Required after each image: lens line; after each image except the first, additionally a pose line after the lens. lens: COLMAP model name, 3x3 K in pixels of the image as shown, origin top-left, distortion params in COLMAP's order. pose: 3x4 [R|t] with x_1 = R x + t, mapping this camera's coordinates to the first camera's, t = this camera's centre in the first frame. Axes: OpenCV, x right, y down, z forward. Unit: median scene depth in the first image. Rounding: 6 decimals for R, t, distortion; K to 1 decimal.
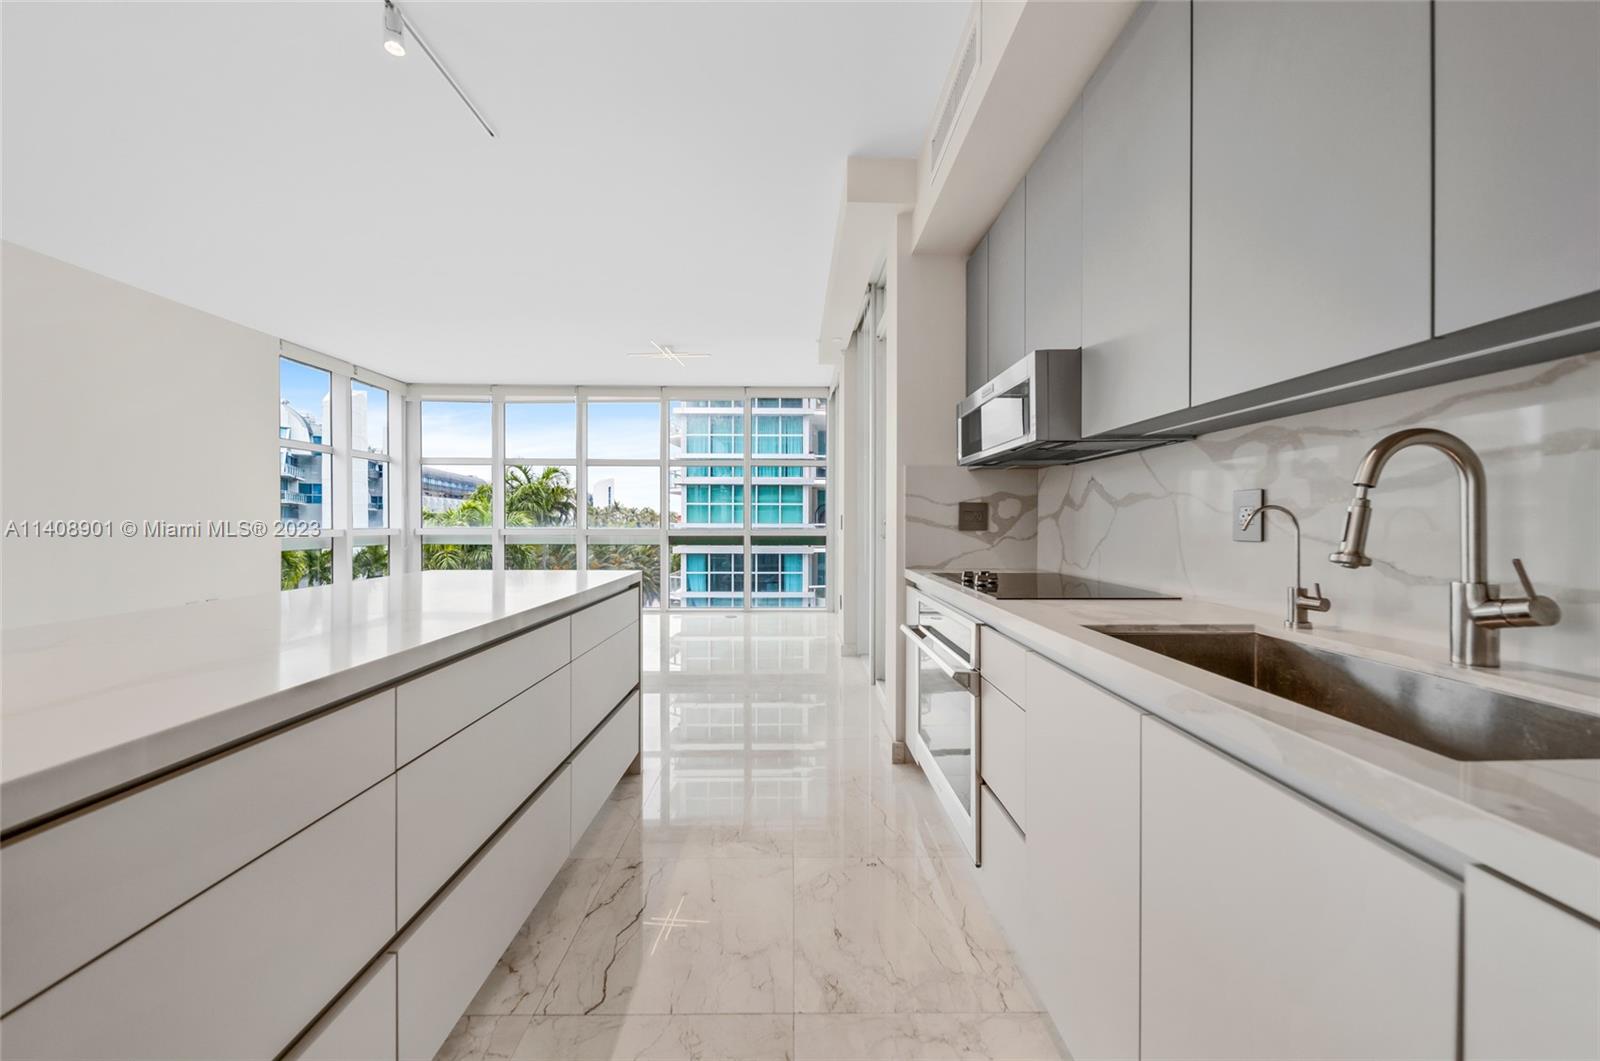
lens RADIAL K [[559.9, 0, 807.0], [0, 559.9, 523.9], [0, 0, 1]] dist [0.005453, -0.001760]
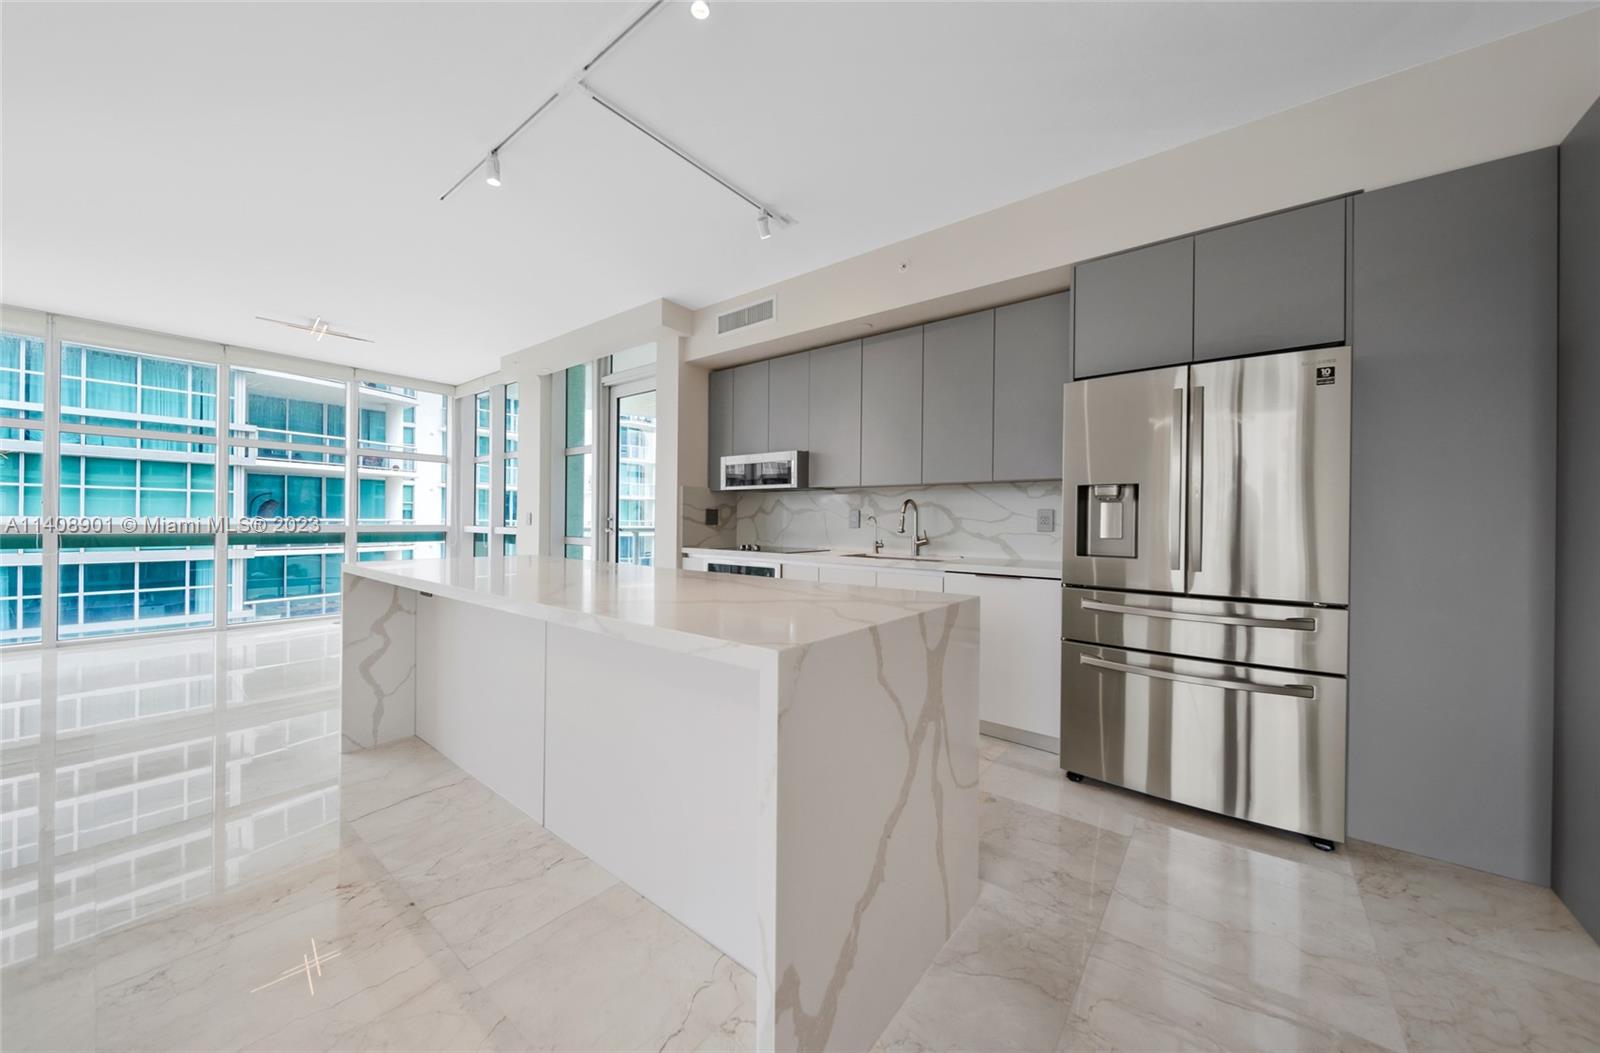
lens RADIAL K [[557.3, 0, 788.6], [0, 557.3, 521.1], [0, 0, 1]] dist [-0.000015, -0.000028]
pose [[0.643611, 0.005198, 0.765335, -0.163307], [-0.006045, 0.999980, -0.001707, 0.000186], [-0.765329, -0.003528, 0.643630, -0.059751]]
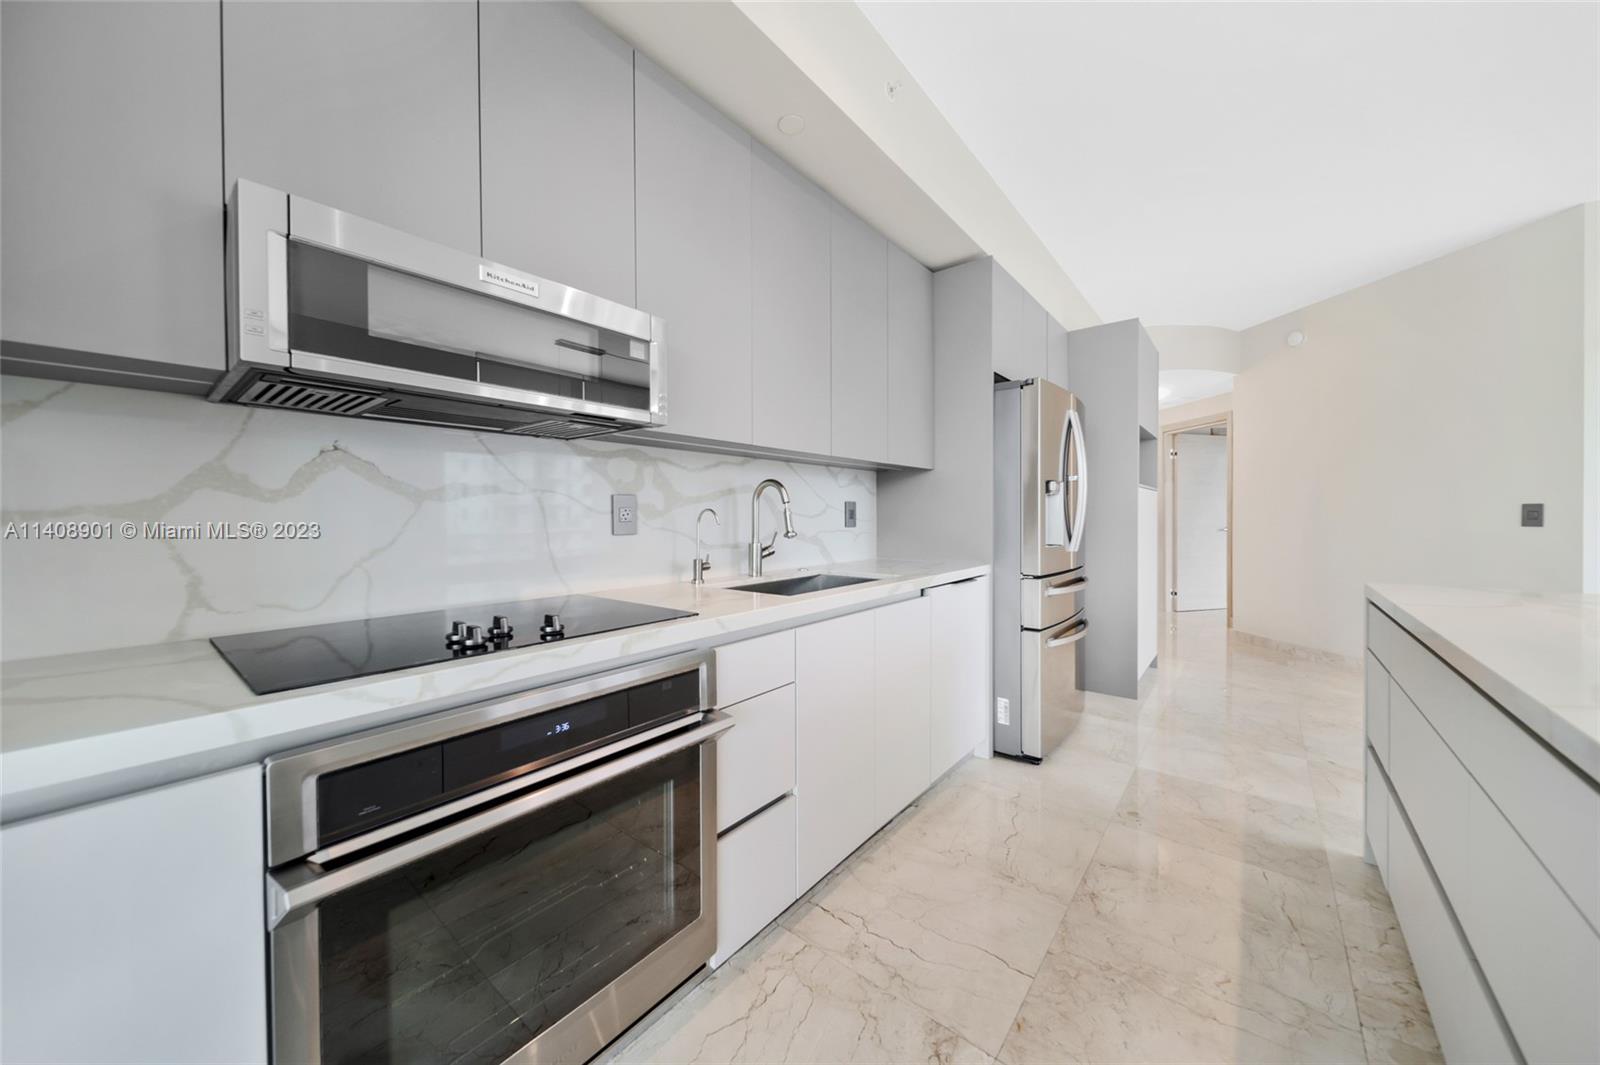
lens RADIAL K [[559.9, 0, 788.5], [0, 559.9, 520.6], [0, 0, 1]] dist [0.005453, -0.001760]
pose [[-0.753127, -0.002592, 0.657870, -0.032848], [0.008255, 0.999876, 0.013390, -0.001618], [-0.657823, 0.015516, -0.753013, 0.168629]]
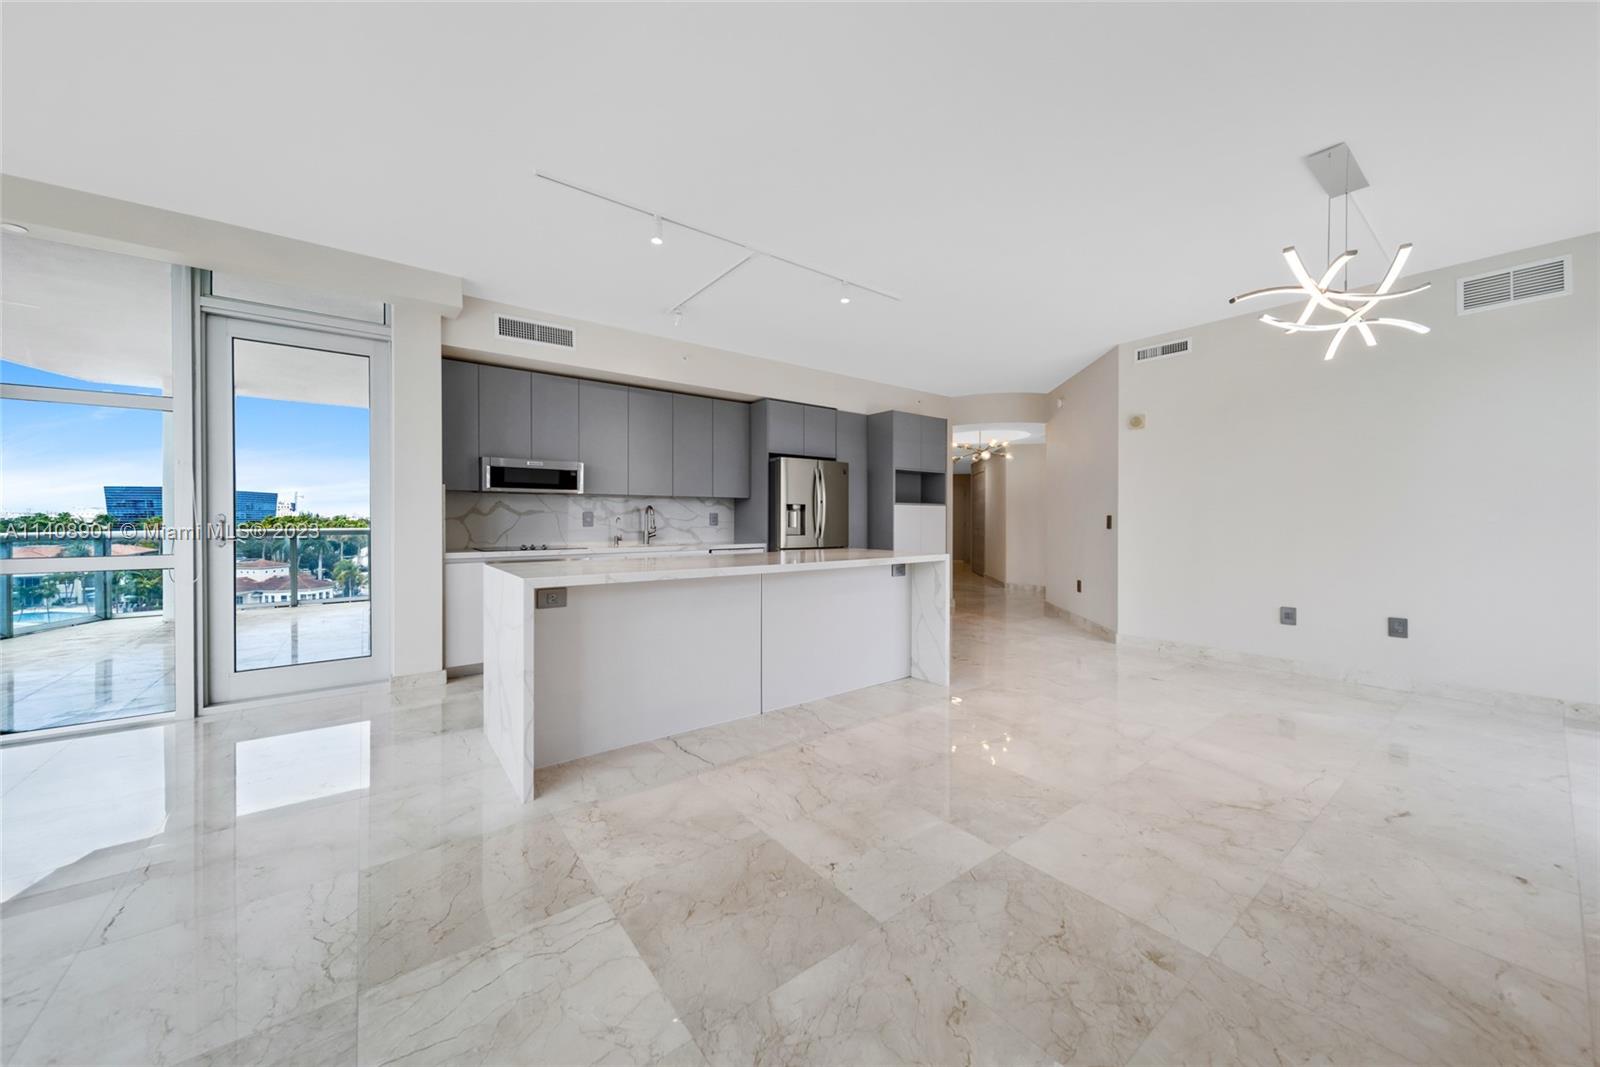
lens RADIAL K [[559.9, 0, 782.9], [0, 559.9, 522.3], [0, 0, 1]] dist [0.005453, -0.001760]
pose [[-0.576874, -0.005110, 0.816817, -0.286827], [0.003797, 0.999953, 0.008937, -0.002489], [-0.816824, 0.008257, -0.576828, 0.203339]]
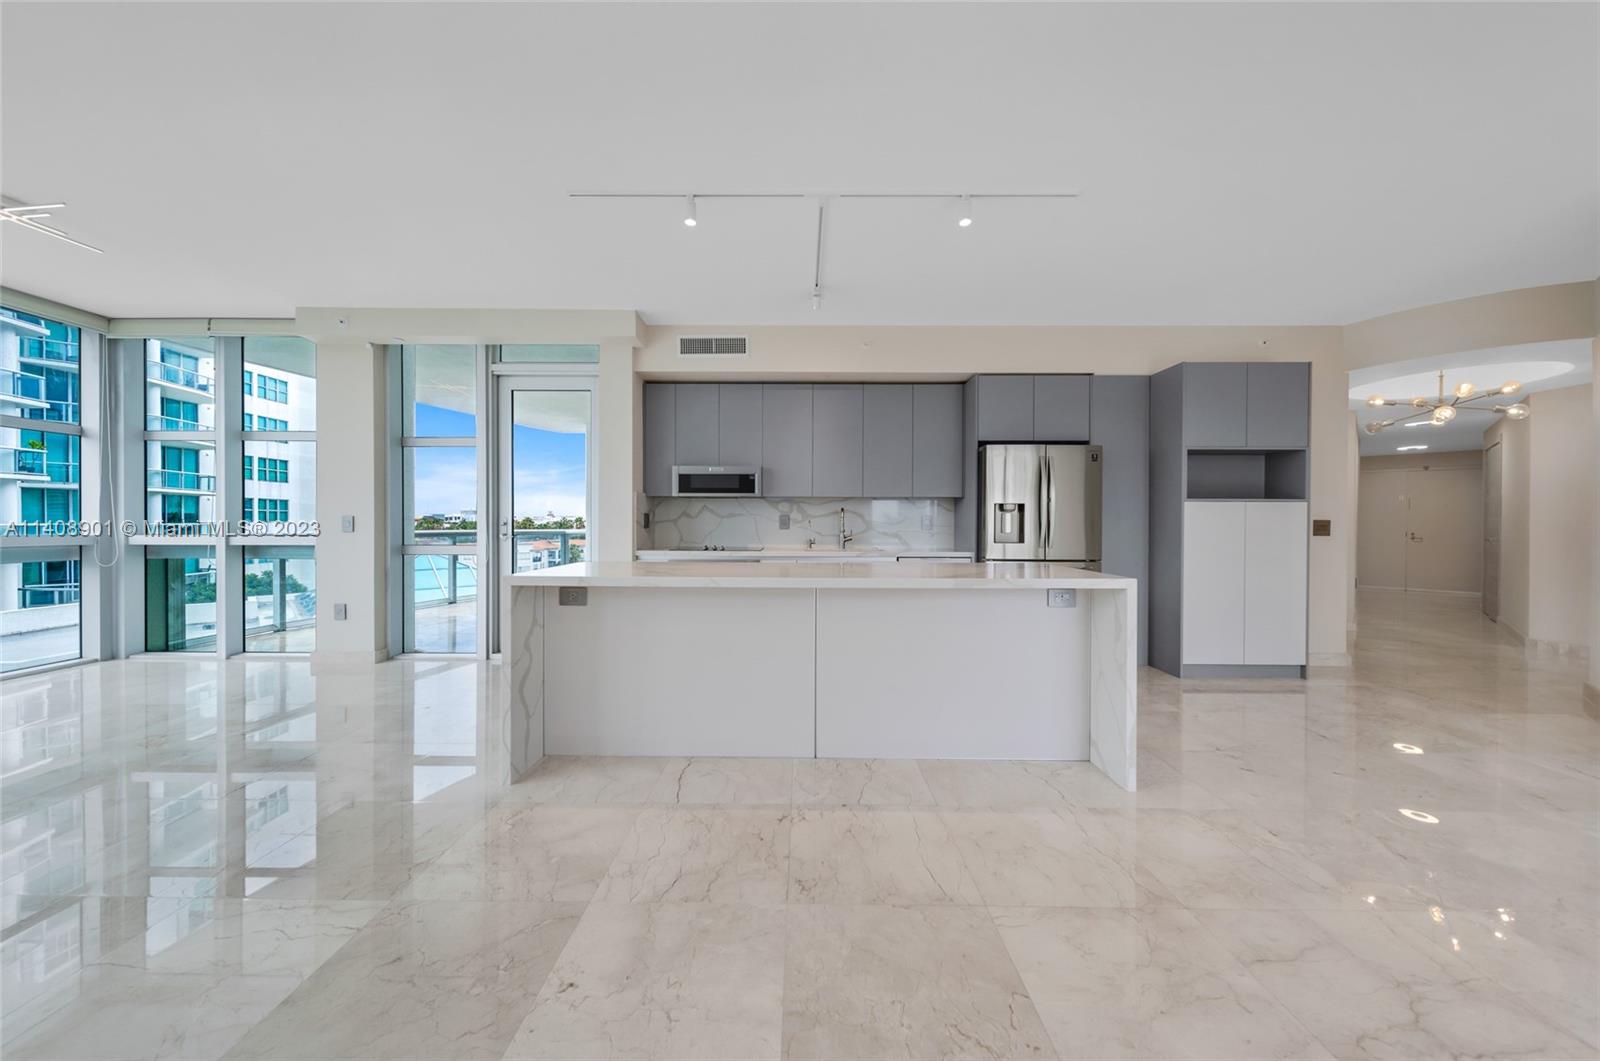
lens RADIAL K [[559.9, 0, 799.8], [0, 559.9, 526.0], [0, 0, 1]] dist [0.005453, -0.001760]
pose [[0.028173, -0.006195, 0.999584, -0.282619], [0.001880, 0.999979, 0.006144, -0.001365], [-0.999601, 0.001706, 0.028184, 0.078405]]
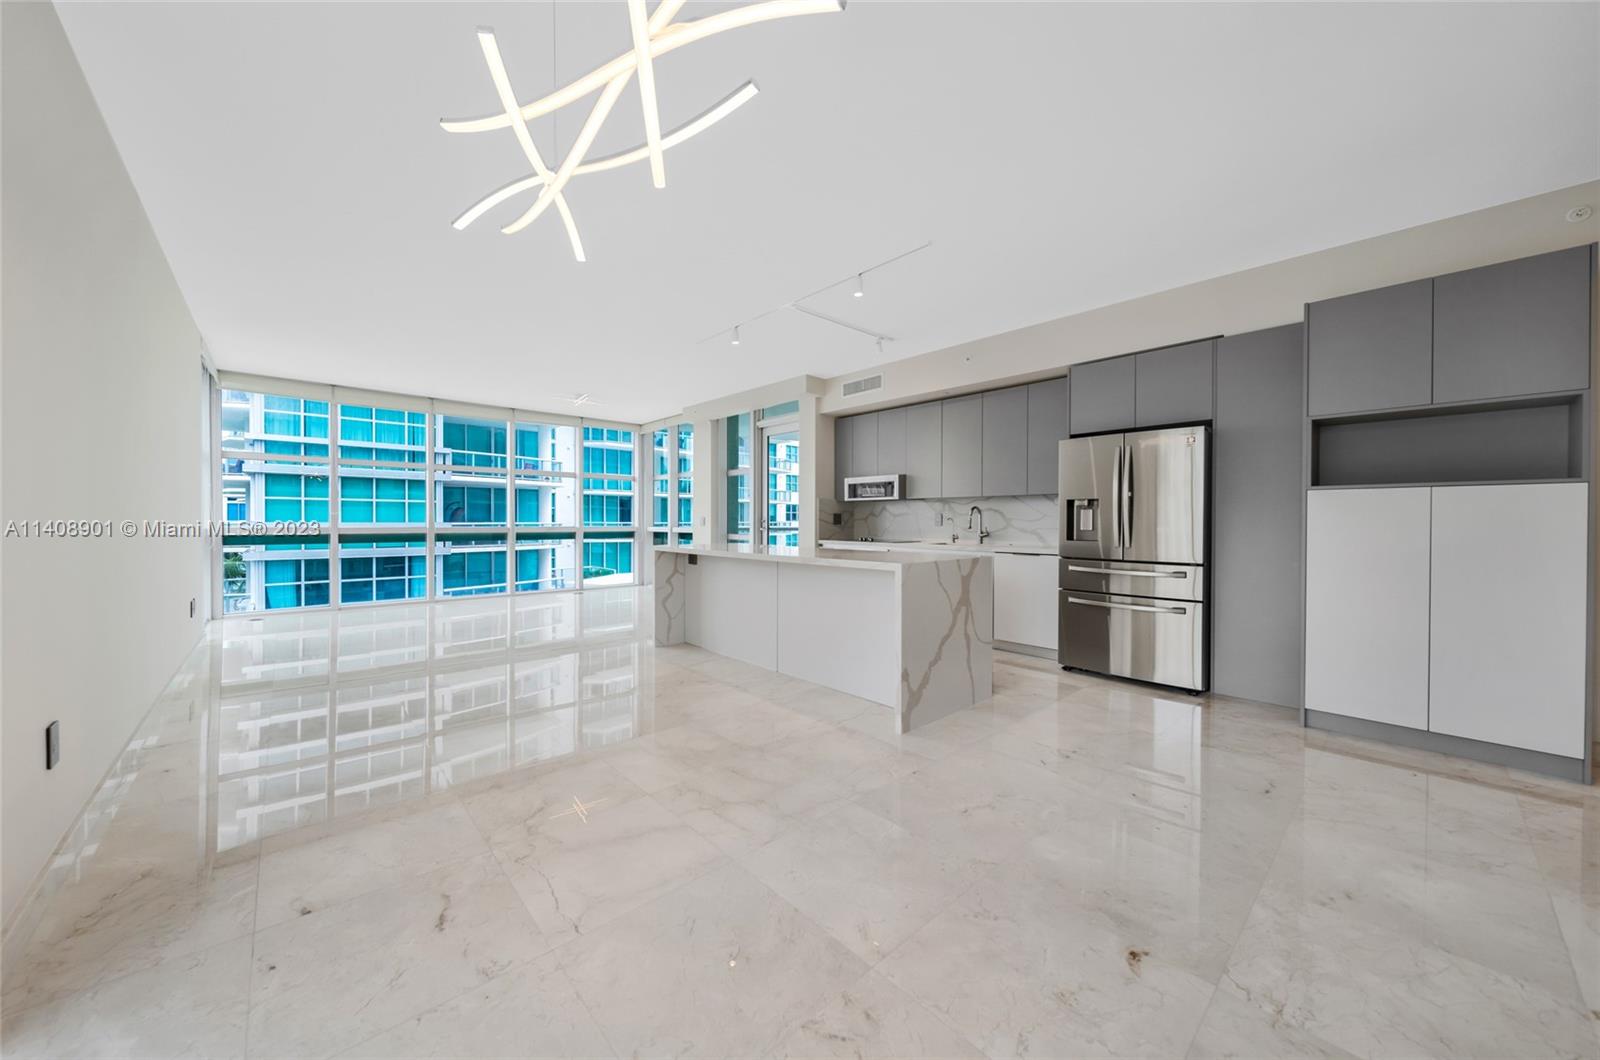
lens RADIAL K [[559.9, 0, 788.0], [0, 559.9, 522.1], [0, 0, 1]] dist [0.005453, -0.001760]
pose [[0.759936, -0.001139, 0.649996, -0.279891], [0.001799, 0.999998, -0.000351, 0.000192], [-0.649995, 0.001436, 0.759937, -0.146304]]
